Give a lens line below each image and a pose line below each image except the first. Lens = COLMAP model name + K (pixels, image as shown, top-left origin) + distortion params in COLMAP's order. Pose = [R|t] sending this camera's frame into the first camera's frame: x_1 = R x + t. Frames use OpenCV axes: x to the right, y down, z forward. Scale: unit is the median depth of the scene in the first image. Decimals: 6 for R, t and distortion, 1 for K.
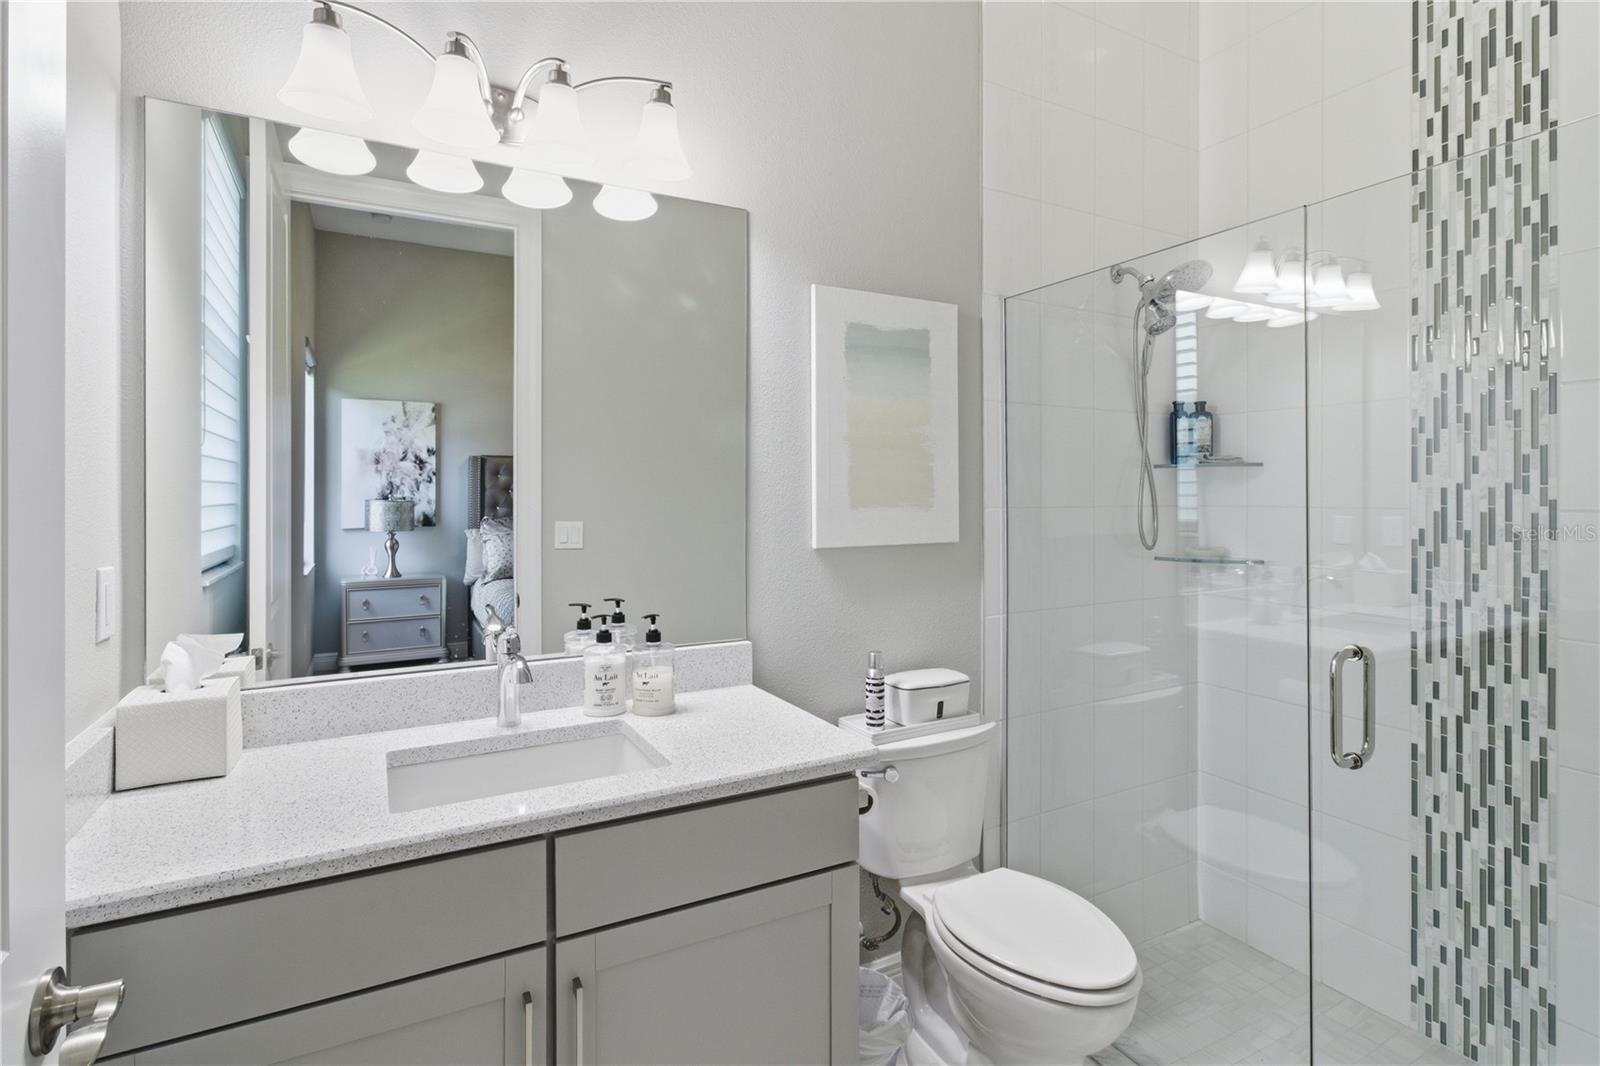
lens RADIAL K [[777.1, 0, 793.5], [0, 777.1, 499.1], [0, 0, 1]] dist [-0.005038, 0.006187]
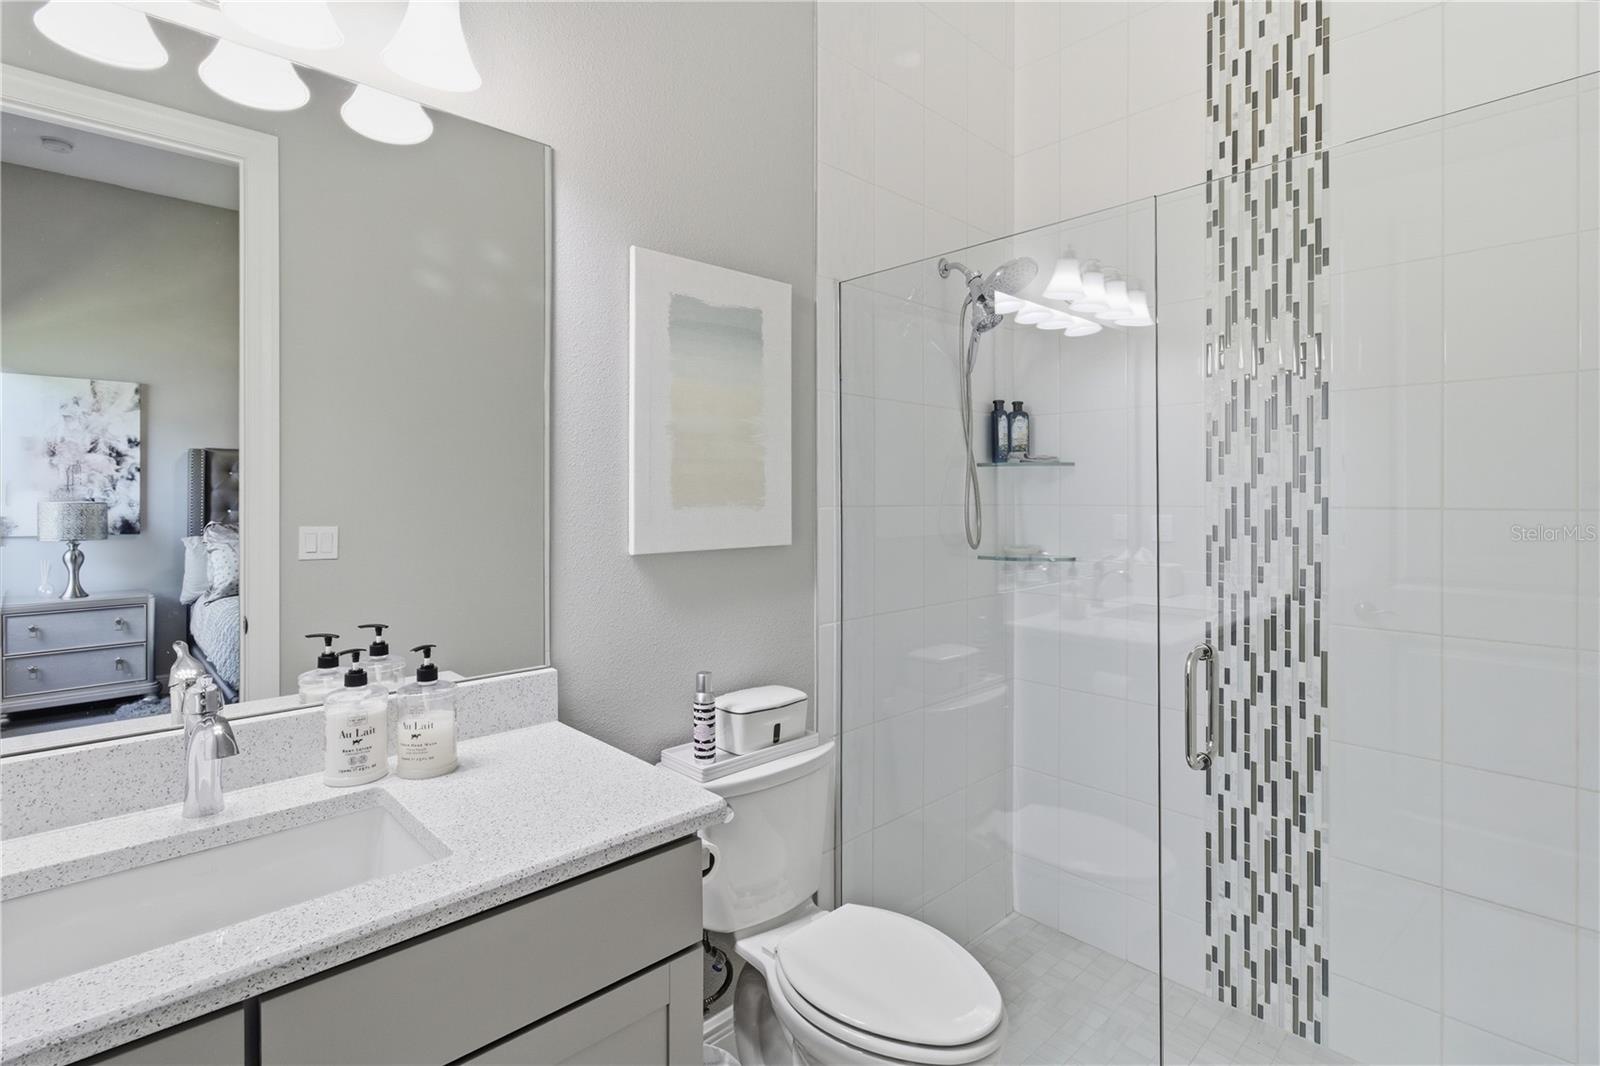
lens RADIAL K [[777.1, 0, 804.8], [0, 777.1, 497.8], [0, 0, 1]] dist [-0.005038, 0.006187]
pose [[0.963743, -0.000010, 0.266834, -0.019596], [0.000986, 0.999993, -0.003521, 0.003588], [-0.266832, 0.003657, 0.963736, 0.128233]]
